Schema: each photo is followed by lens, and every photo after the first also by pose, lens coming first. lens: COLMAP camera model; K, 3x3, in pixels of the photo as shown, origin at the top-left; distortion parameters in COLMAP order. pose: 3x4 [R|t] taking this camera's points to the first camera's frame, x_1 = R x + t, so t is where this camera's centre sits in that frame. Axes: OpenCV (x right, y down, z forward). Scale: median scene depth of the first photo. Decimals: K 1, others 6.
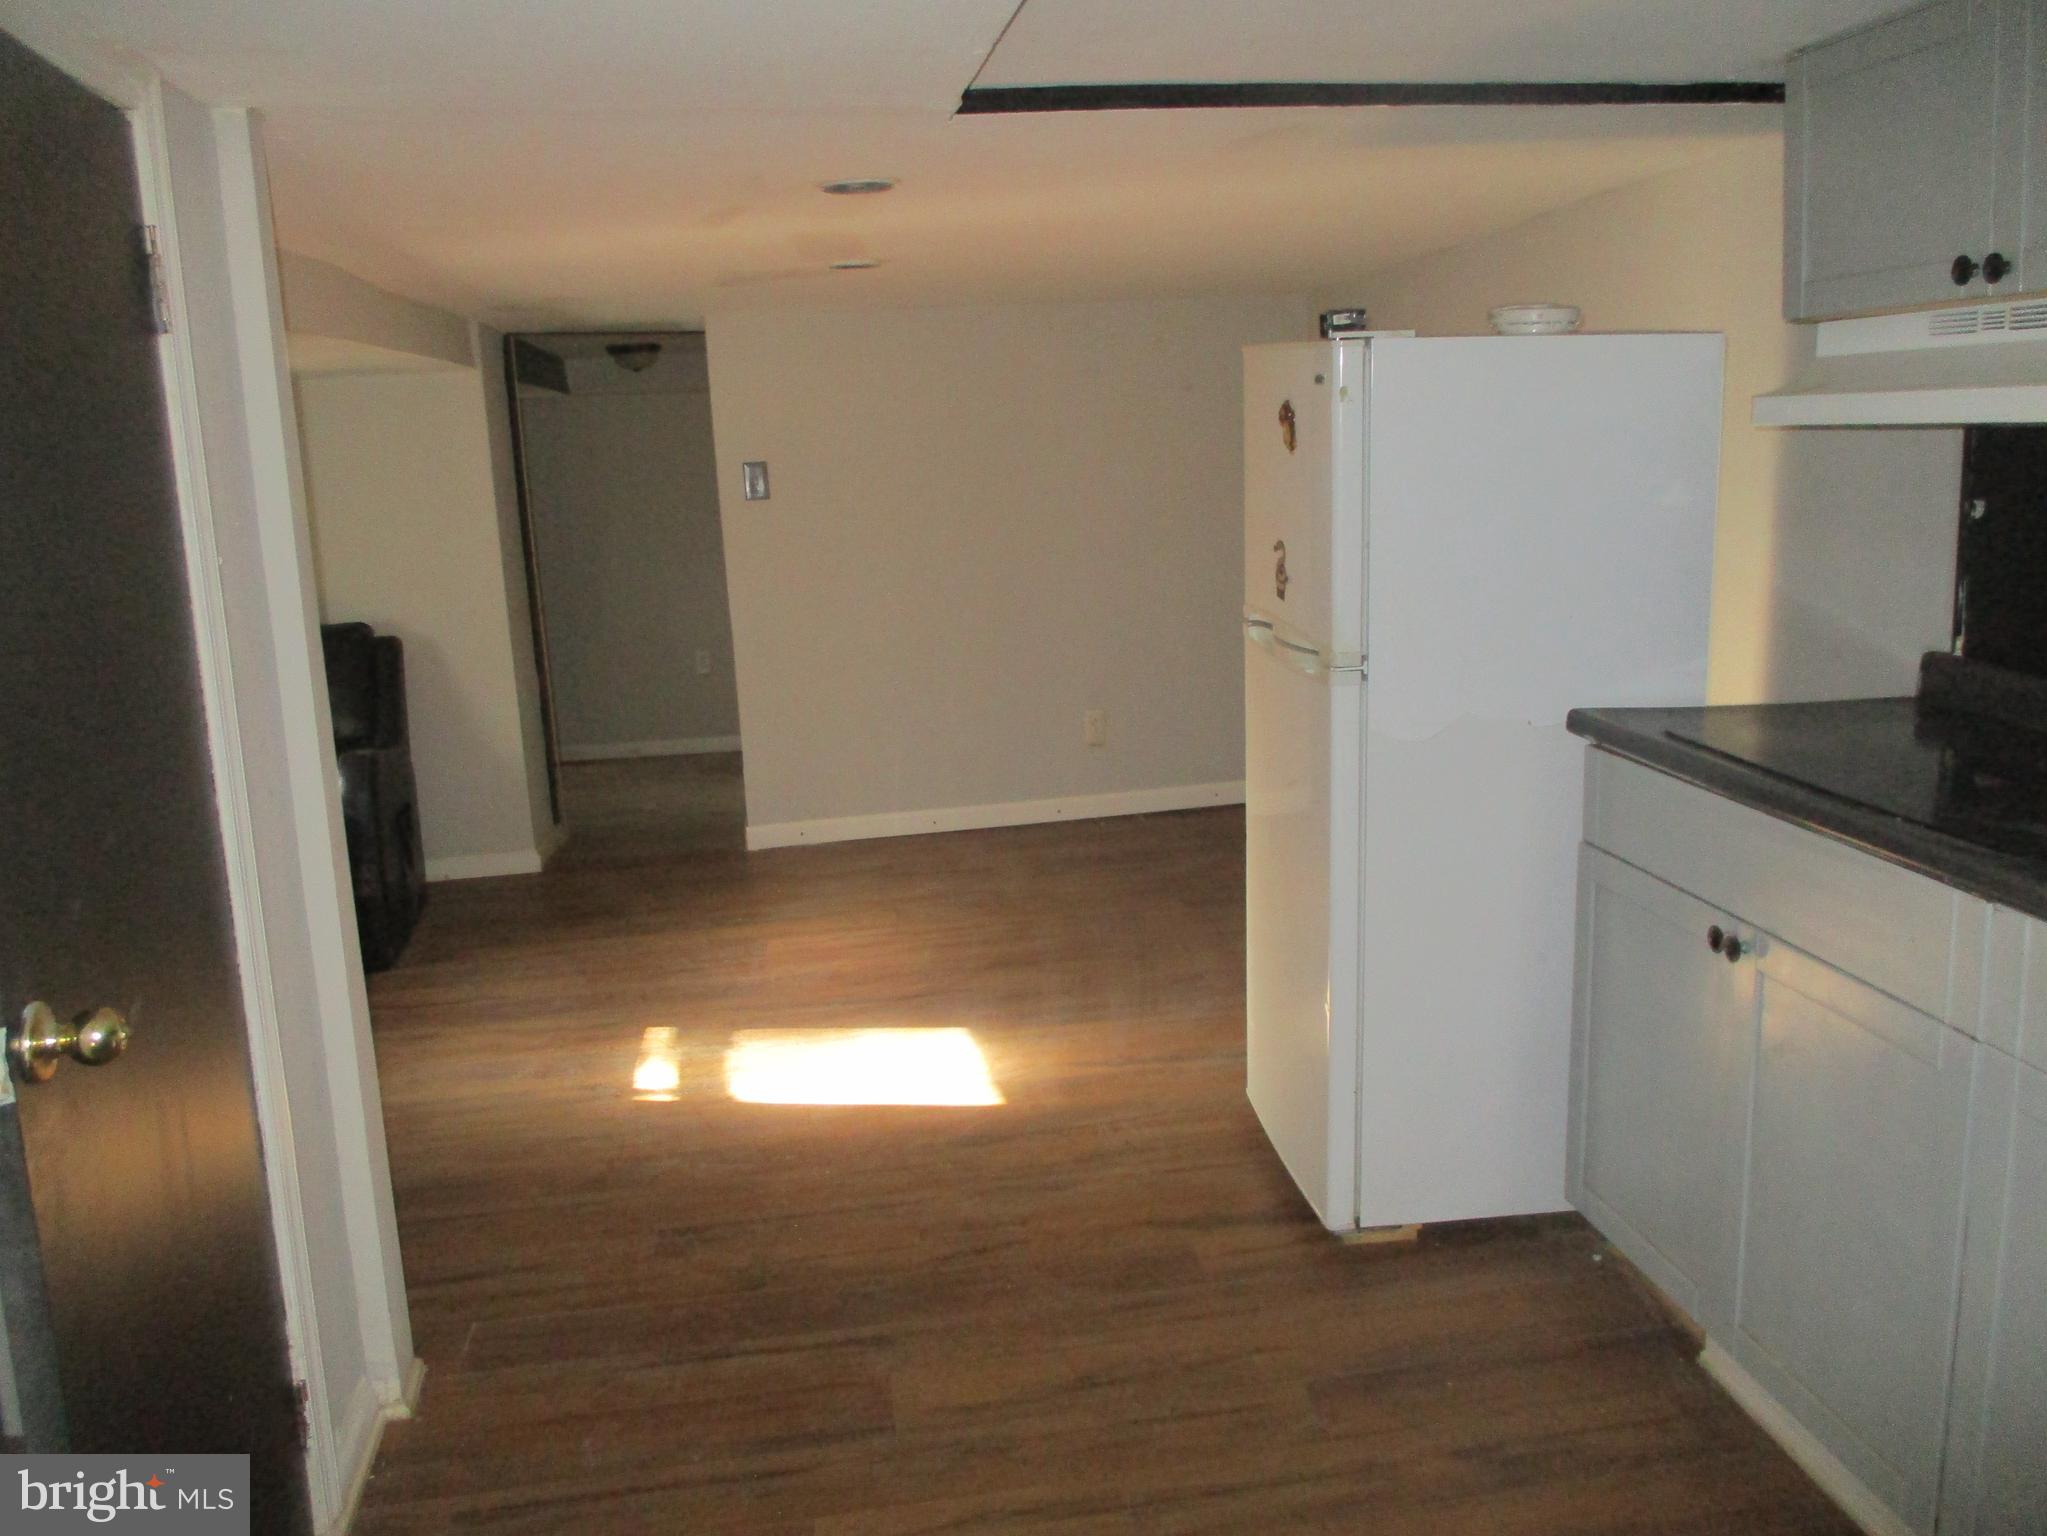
lens RADIAL K [[1684.2, 0, 1034.7], [0, 1684.2, 756.3], [0, 0, 1]] dist [-0.018073, -0.006348]
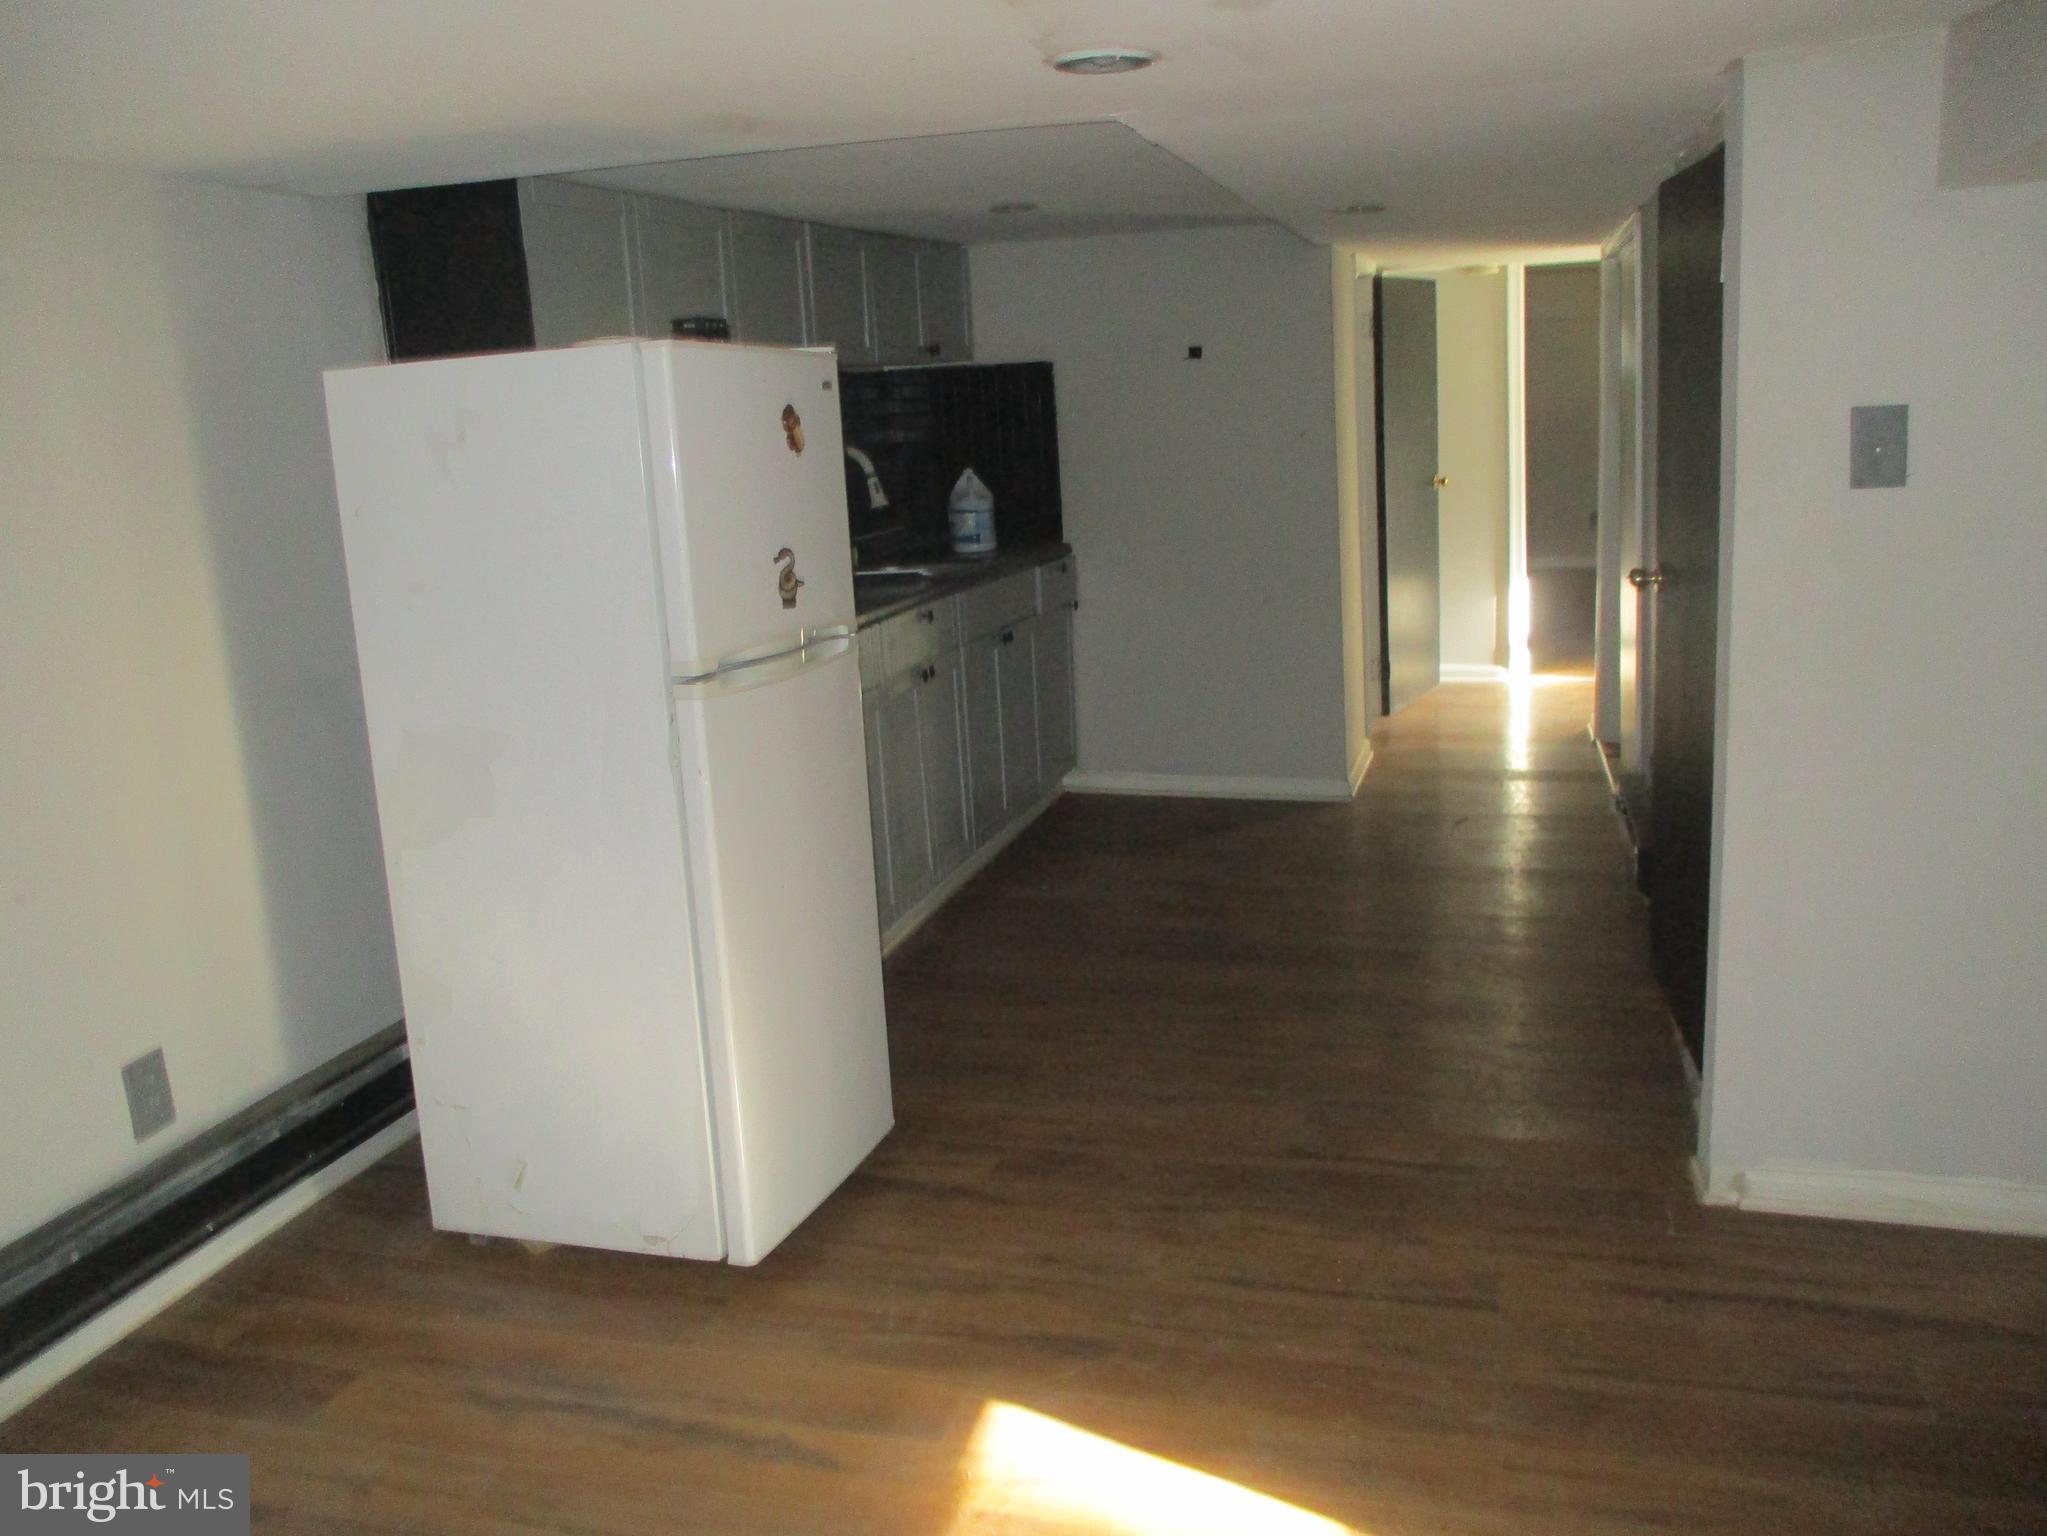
lens RADIAL K [[1684.2, 0, 1034.7], [0, 1684.2, 756.3], [0, 0, 1]] dist [-0.018073, -0.006348]
pose [[-0.902995, -0.000006, 0.429652, -0.397904], [0.167864, 0.920514, 0.352812, -0.333020], [-0.395503, 0.390711, -0.831218, 1.781232]]
